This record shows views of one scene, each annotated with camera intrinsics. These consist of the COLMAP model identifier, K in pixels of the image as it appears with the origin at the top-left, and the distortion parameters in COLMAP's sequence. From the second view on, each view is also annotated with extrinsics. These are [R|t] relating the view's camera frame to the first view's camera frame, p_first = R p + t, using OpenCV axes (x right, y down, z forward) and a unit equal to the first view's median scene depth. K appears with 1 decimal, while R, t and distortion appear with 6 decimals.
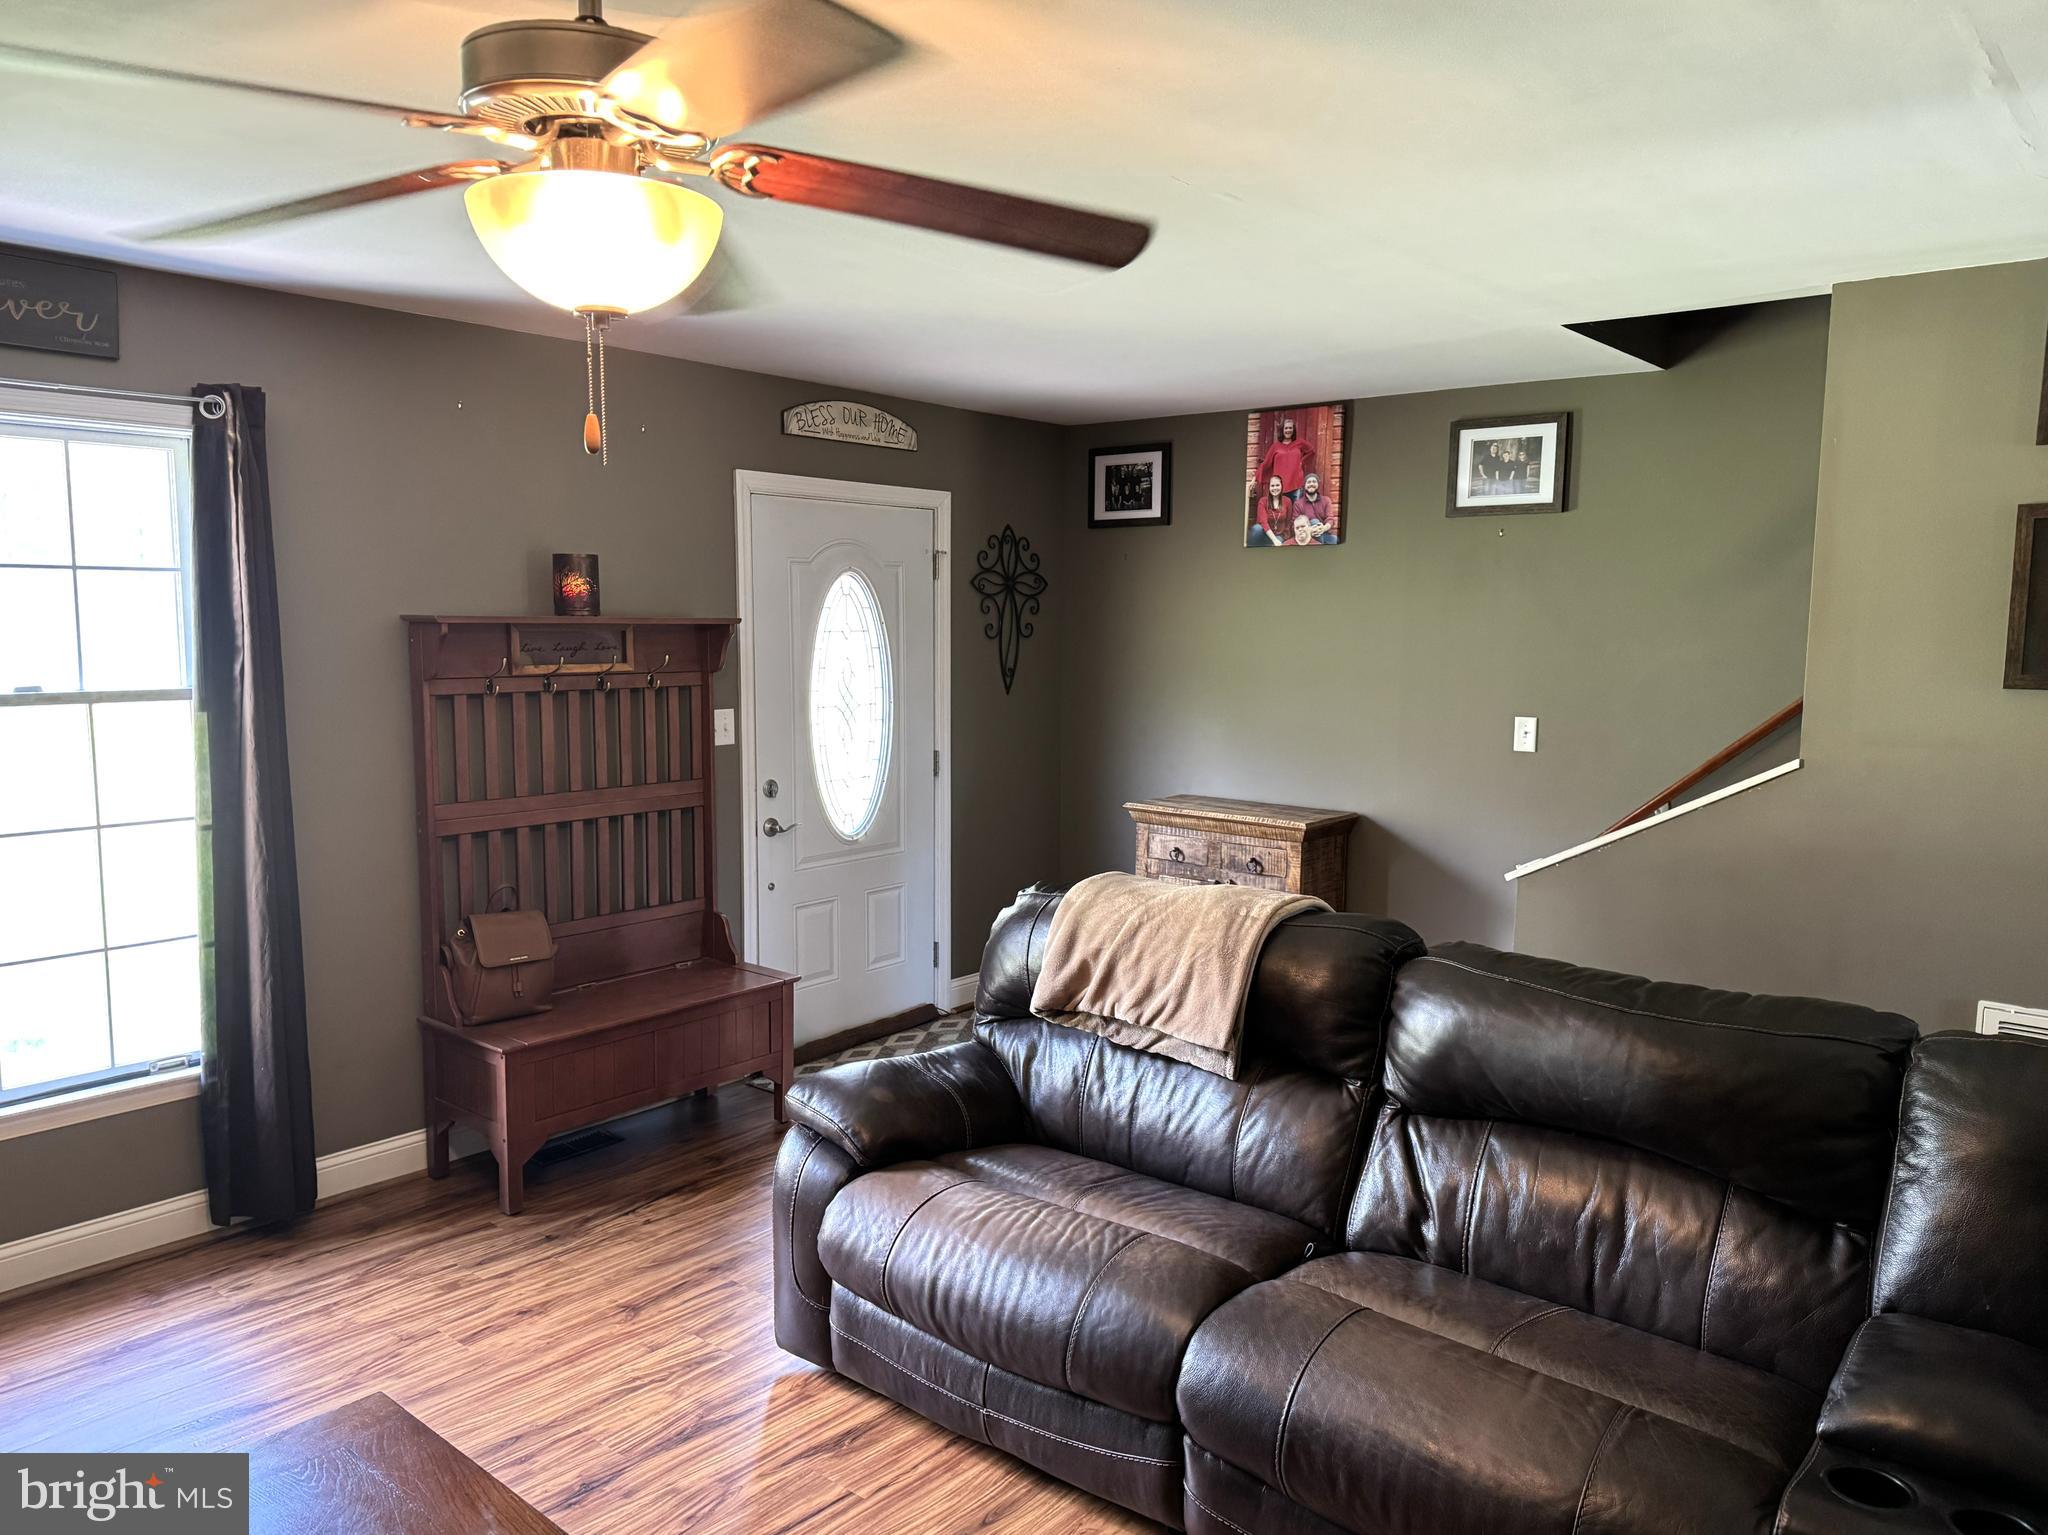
lens RADIAL K [[1493.5, 0, 1024.0], [0, 1493.5, 767.5], [0, 0, 1]] dist [0.009209, 0.001149]
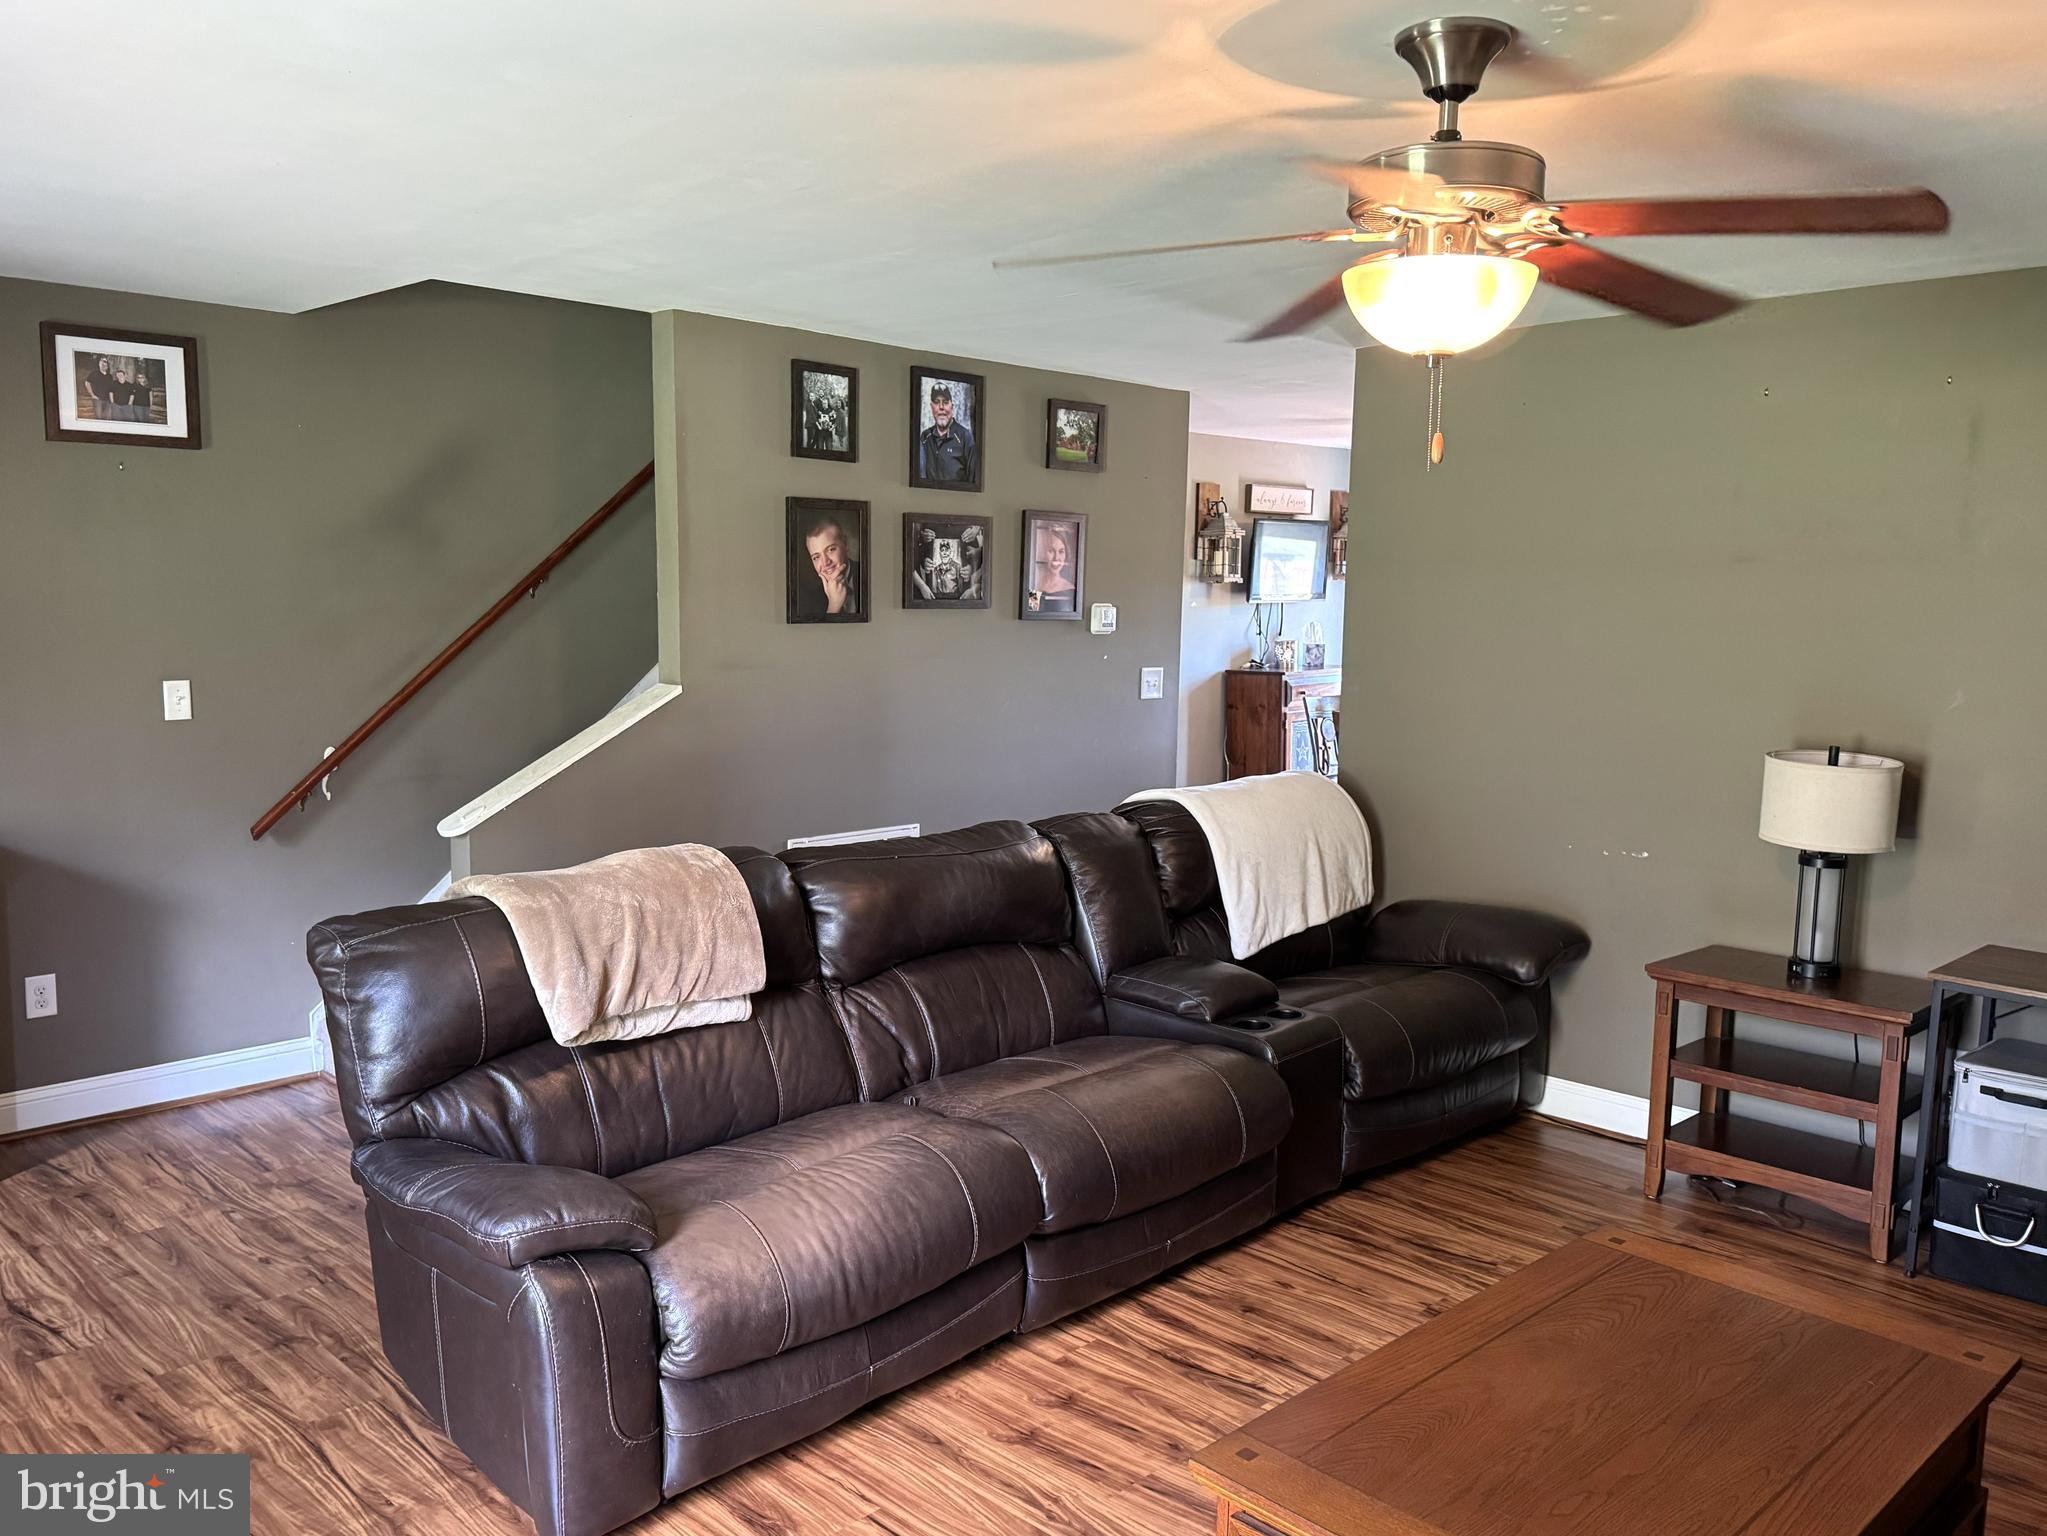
lens RADIAL K [[1642.0, 0, 1023.5], [0, 1642.0, 768.0], [0, 0, 1]] dist [0.003433, -0.001347]
pose [[0.076326, -0.119227, 0.989929, -0.599638], [0.088179, 0.989742, 0.112406, -0.048387], [-0.993176, 0.078711, 0.086056, 0.435078]]
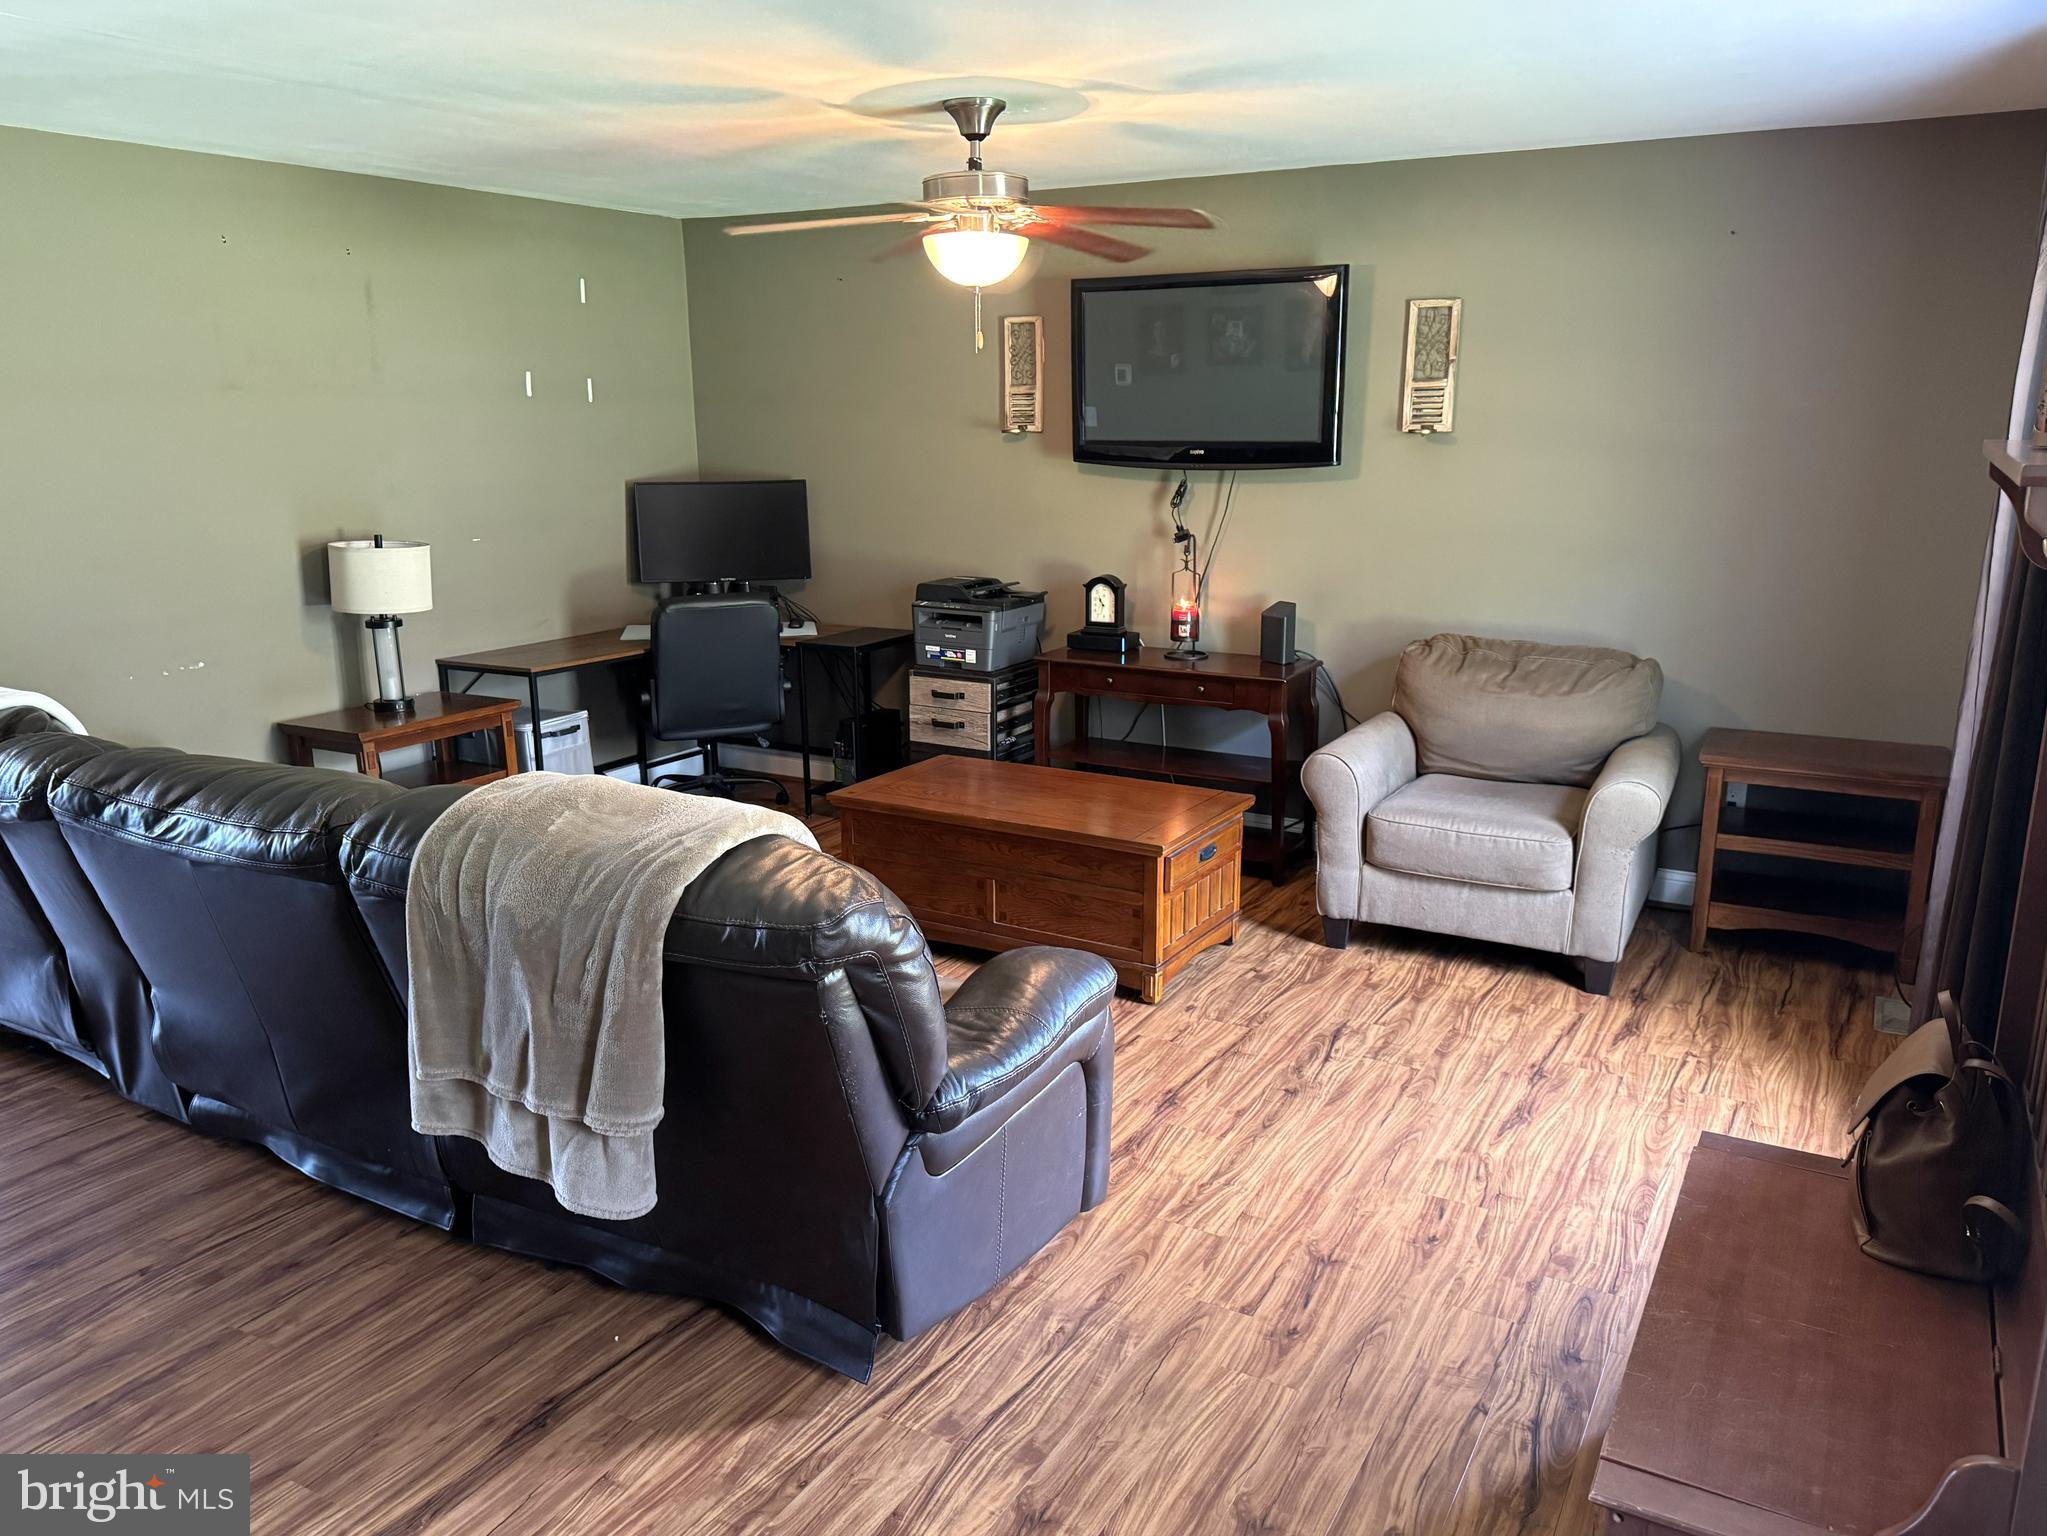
lens RADIAL K [[1492.8, 0, 1023.5], [0, 1492.8, 768.0], [0, 0, 1]] dist [0.009209, 0.001149]
pose [[-0.981465, 0.039002, -0.187630, 0.039671], [-0.026461, 0.942113, 0.334249, -0.130267], [0.189805, 0.333018, -0.923619, 1.174320]]
